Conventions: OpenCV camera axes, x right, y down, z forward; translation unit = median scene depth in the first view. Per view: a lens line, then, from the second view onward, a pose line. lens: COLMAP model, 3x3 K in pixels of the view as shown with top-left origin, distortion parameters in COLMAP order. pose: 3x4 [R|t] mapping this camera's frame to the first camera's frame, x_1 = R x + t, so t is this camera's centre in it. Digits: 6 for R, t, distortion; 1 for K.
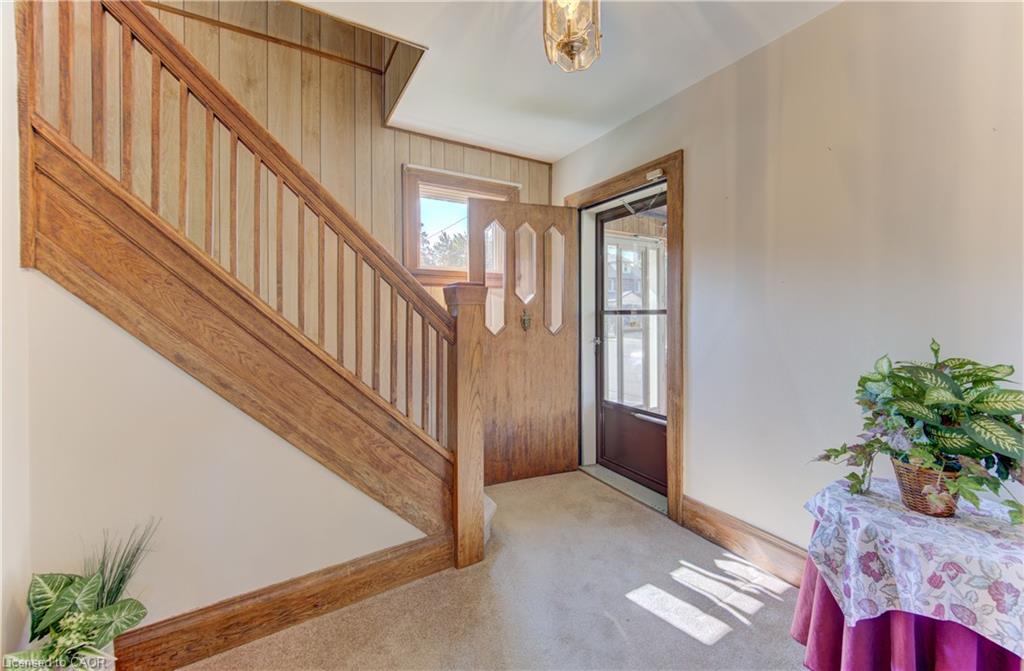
lens RADIAL K [[396.6, 0, 517.2], [0, 396.6, 312.7], [0, 0, 1]] dist [0.003108, -0.000022]
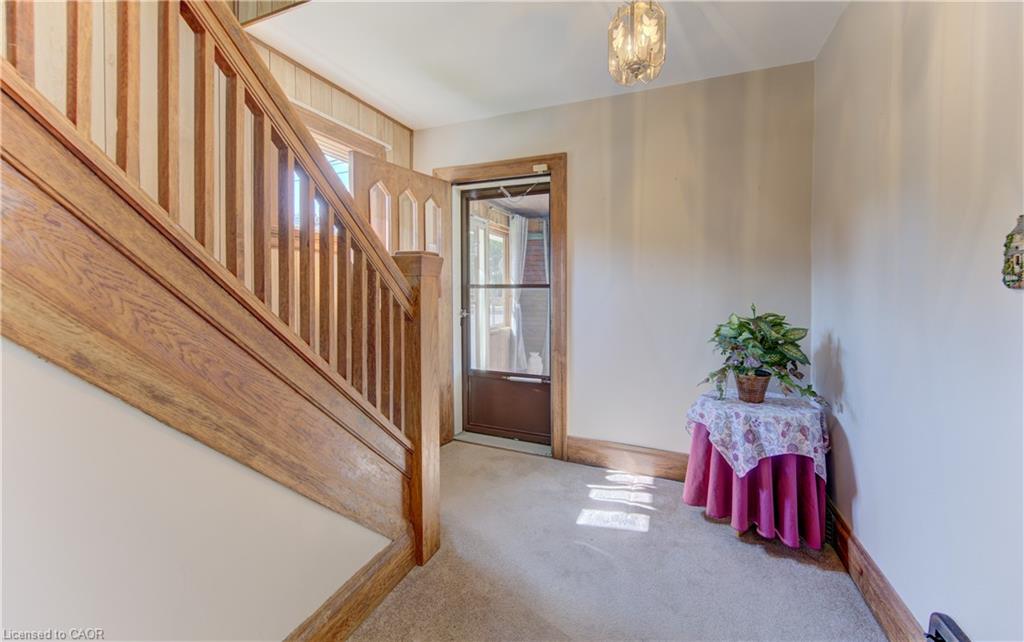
lens RADIAL K [[396.2, 0, 516.1], [0, 396.2, 290.7], [0, 0, 1]] dist [0.001337, -0.000067]
pose [[0.796949, 0.004099, 0.604032, -0.548032], [-0.009715, 0.999935, 0.006032, 0.007198], [-0.603968, -0.010676, 0.796937, 0.156139]]
